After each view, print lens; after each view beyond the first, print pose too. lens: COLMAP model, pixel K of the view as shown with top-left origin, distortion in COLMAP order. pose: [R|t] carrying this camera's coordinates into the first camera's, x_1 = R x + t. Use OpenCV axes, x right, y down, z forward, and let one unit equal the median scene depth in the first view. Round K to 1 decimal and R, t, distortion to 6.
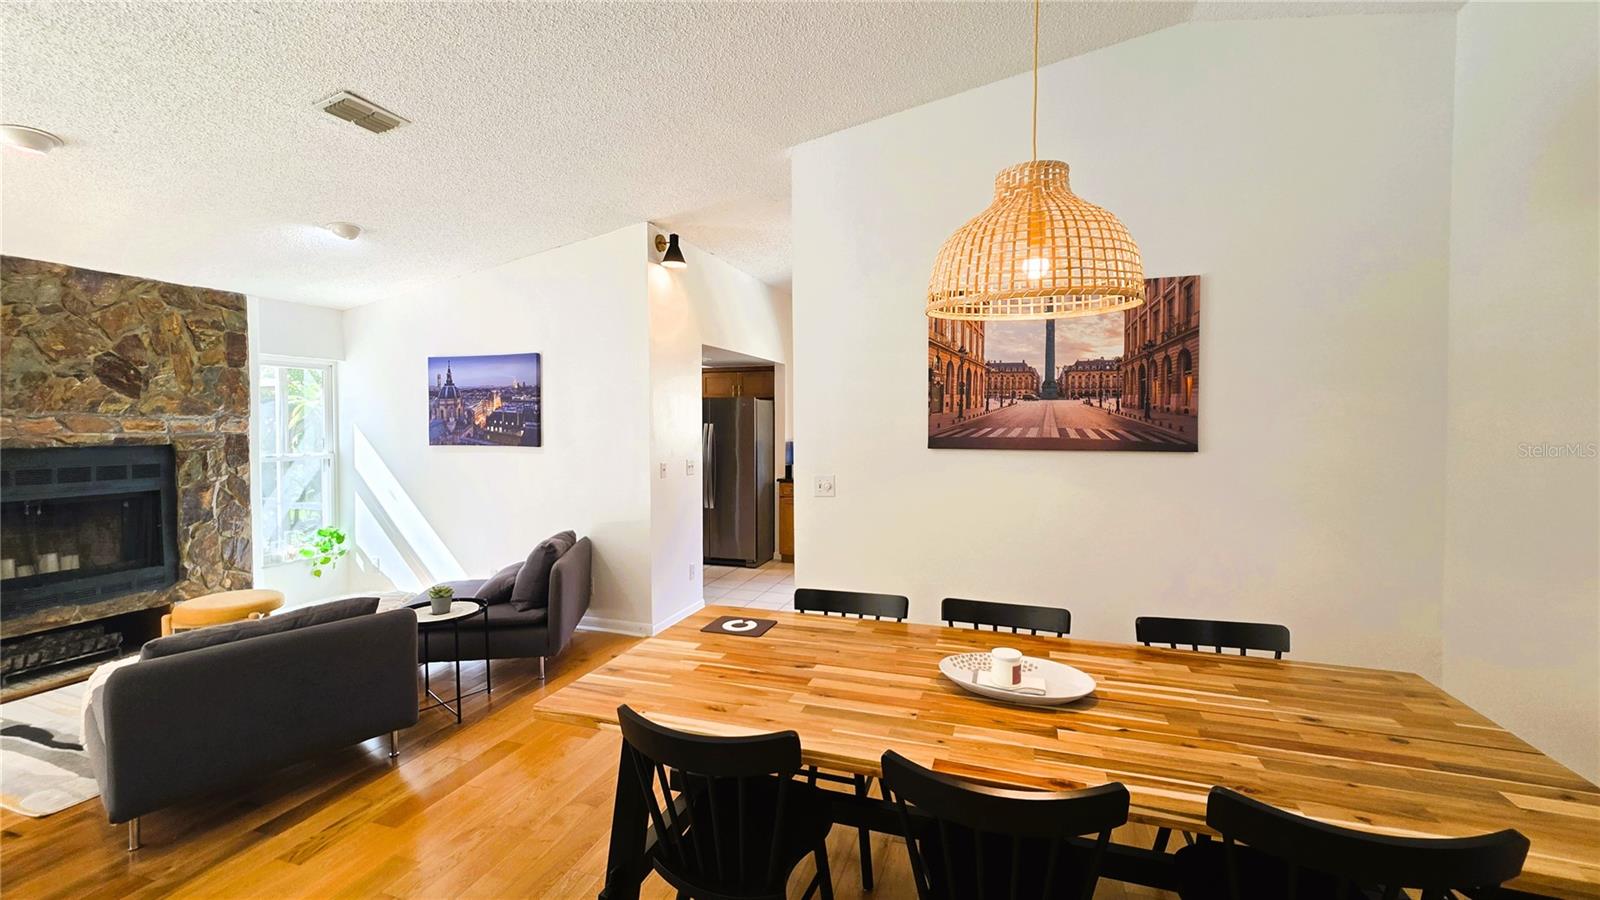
lens RADIAL K [[641.3, 0, 811.9], [0, 641.3, 438.4], [0, 0, 1]] dist [0.001463, -0.000836]
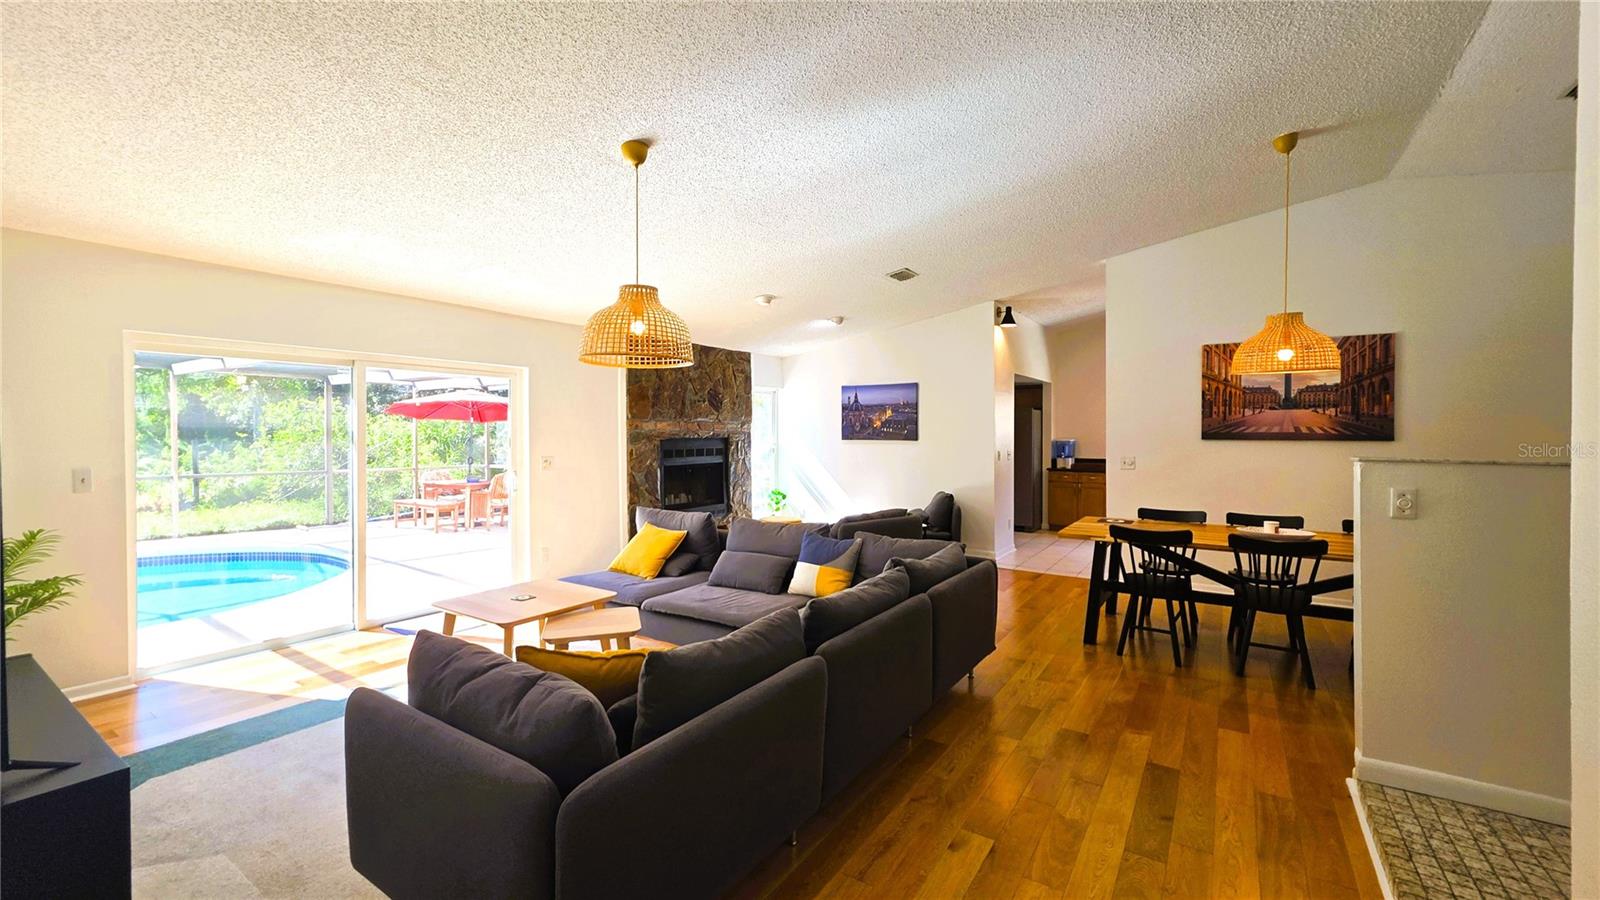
lens RADIAL K [[641.3, 0, 808.2], [0, 641.3, 441.7], [0, 0, 1]] dist [0.001463, -0.000836]
pose [[0.963735, 0.004535, -0.266821, -0.331525], [-0.006740, 0.999950, -0.007346, 0.037932], [0.266775, 0.008878, 0.963718, -0.807362]]
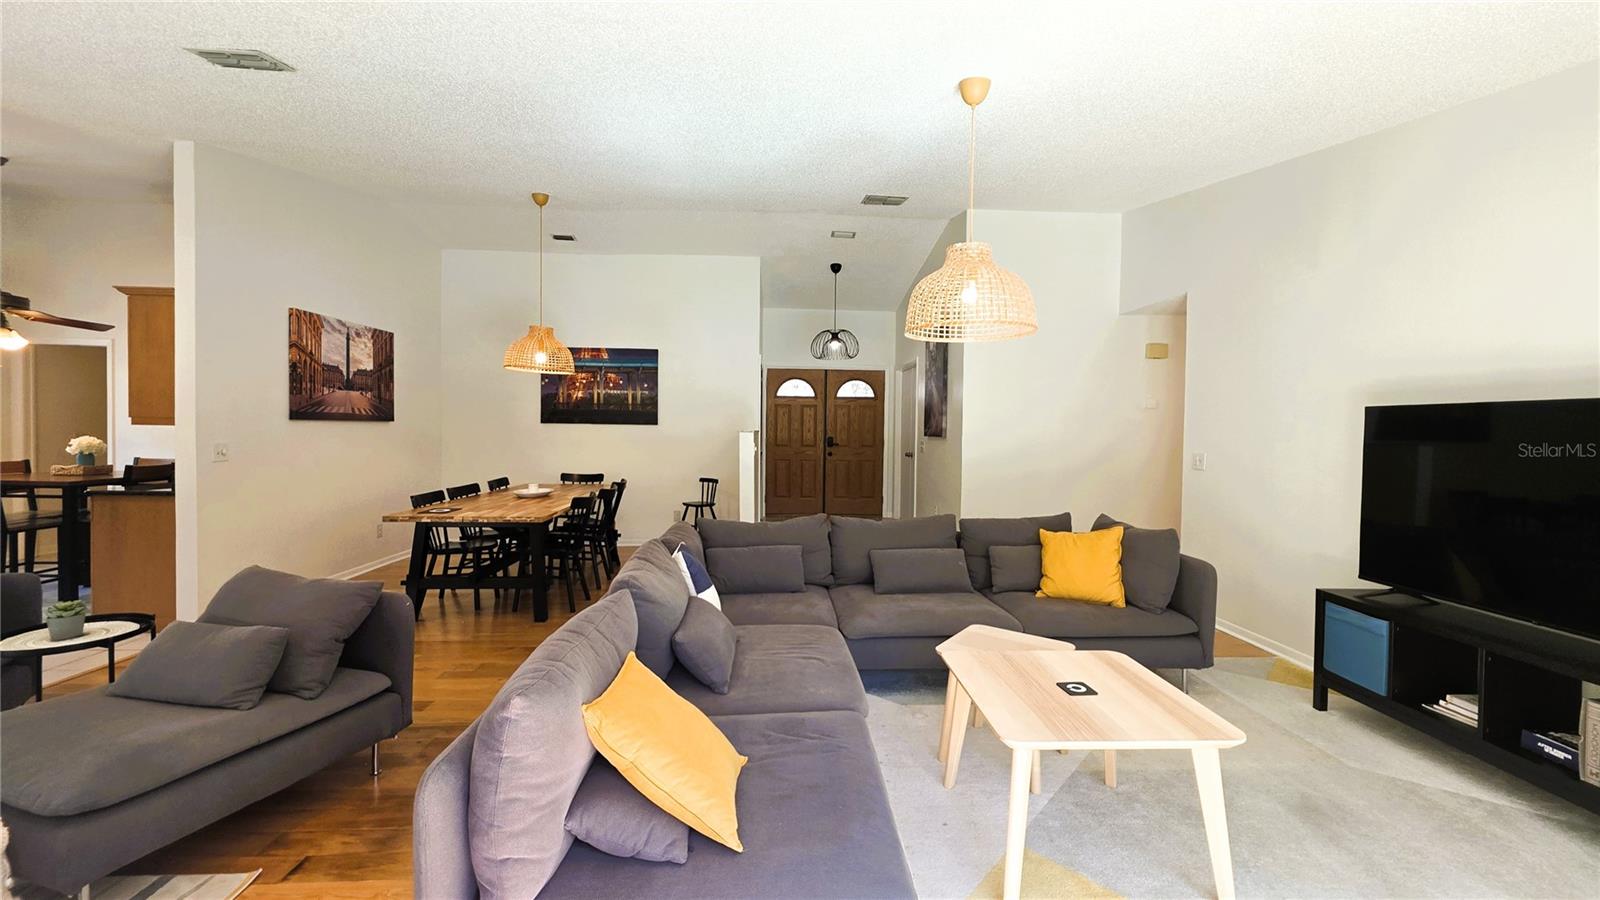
lens RADIAL K [[641.3, 0, 821.4], [0, 641.3, 444.5], [0, 0, 1]] dist [0.001463, -0.000836]
pose [[-0.368926, -0.030124, 0.928970, -1.450667], [0.004833, 0.999399, 0.034327, 0.025773], [-0.929446, 0.017154, -0.368559, 0.419740]]
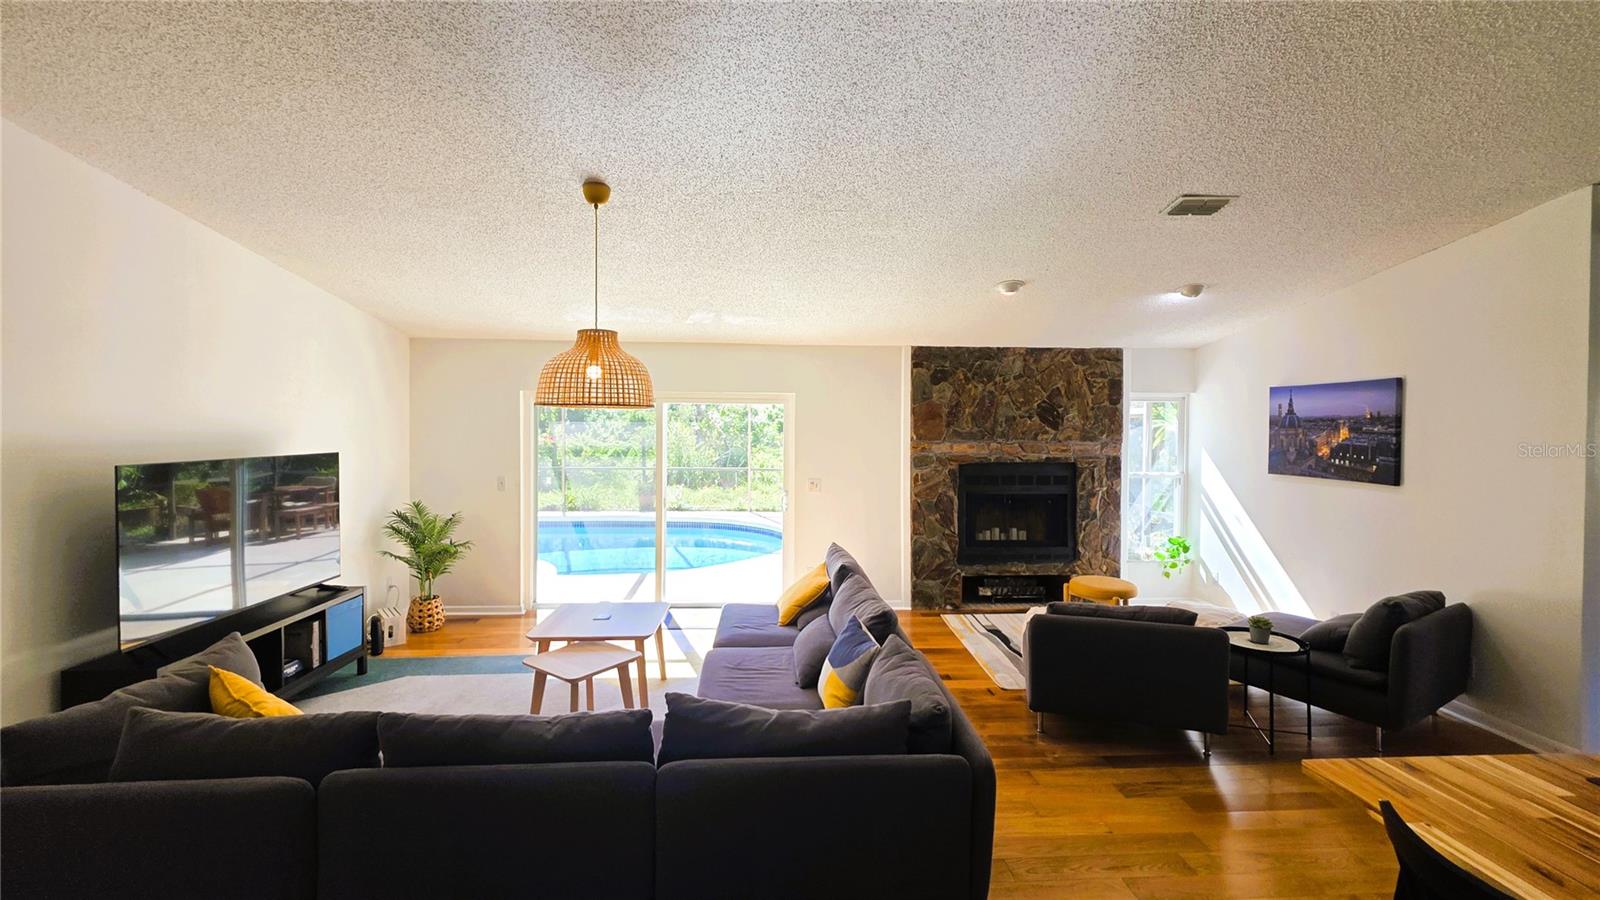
lens RADIAL K [[641.3, 0, 804.5], [0, 641.3, 438.2], [0, 0, 1]] dist [0.001463, -0.000836]
pose [[0.363771, 0.019435, -0.931286, 0.114355], [-0.026086, 0.999603, 0.010672, -0.050171], [0.931123, 0.020411, 0.364133, -0.078569]]
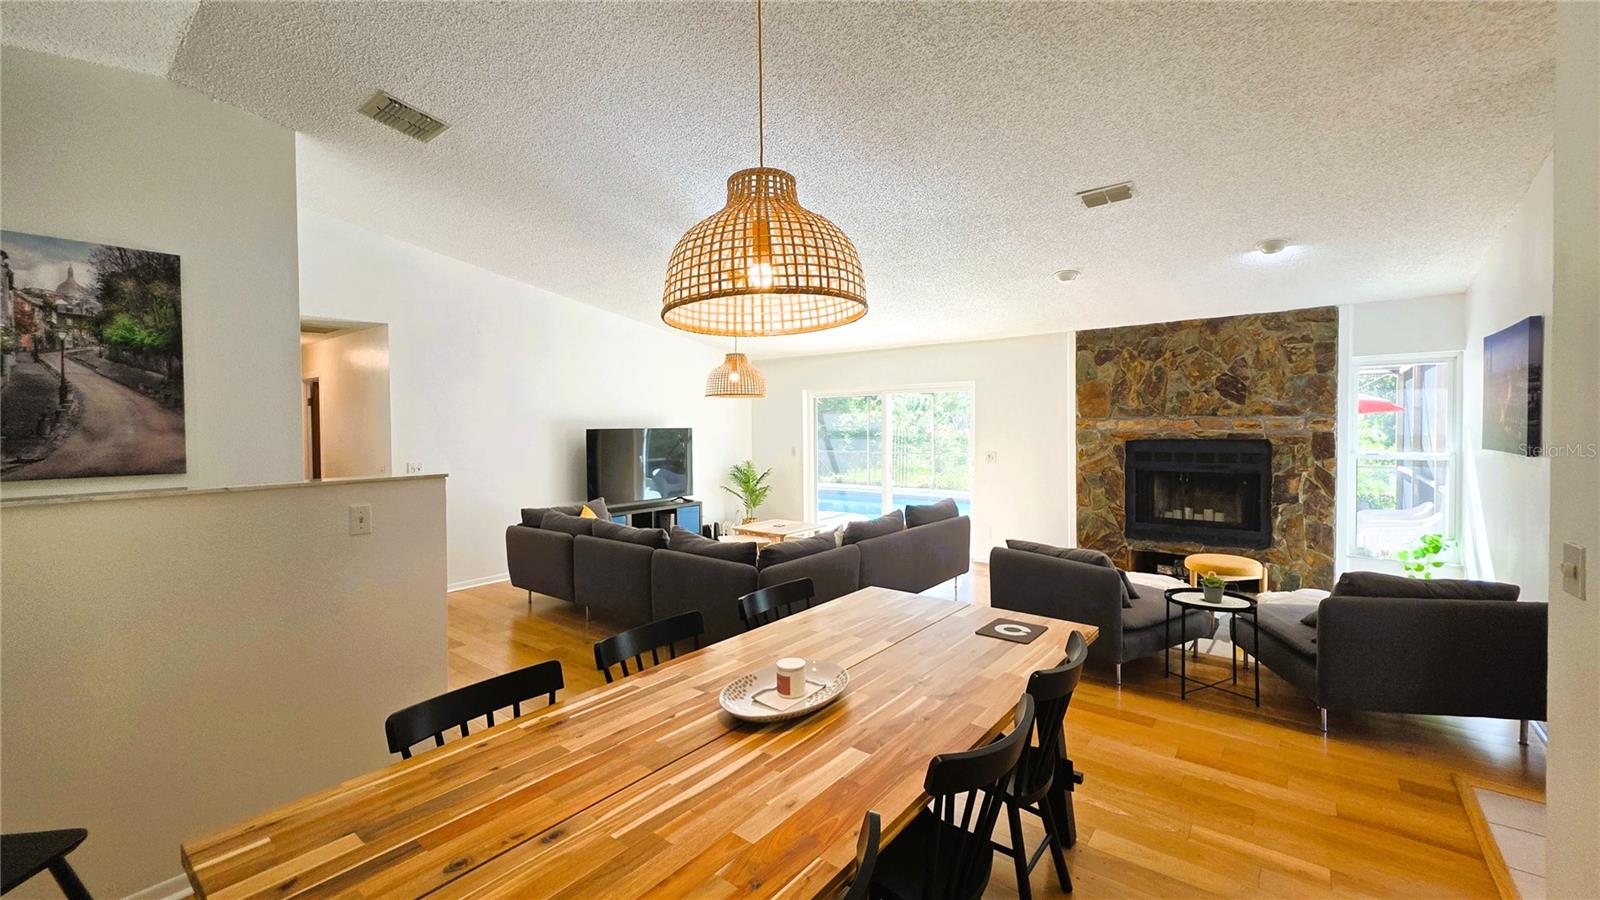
lens RADIAL K [[641.3, 0, 803.1], [0, 641.3, 440.1], [0, 0, 1]] dist [0.001463, -0.000836]
pose [[-0.350917, 0.025028, -0.936072, 0.601246], [-0.012002, 0.999440, 0.031222, -0.020760], [0.936330, 0.022192, -0.350420, 0.669100]]
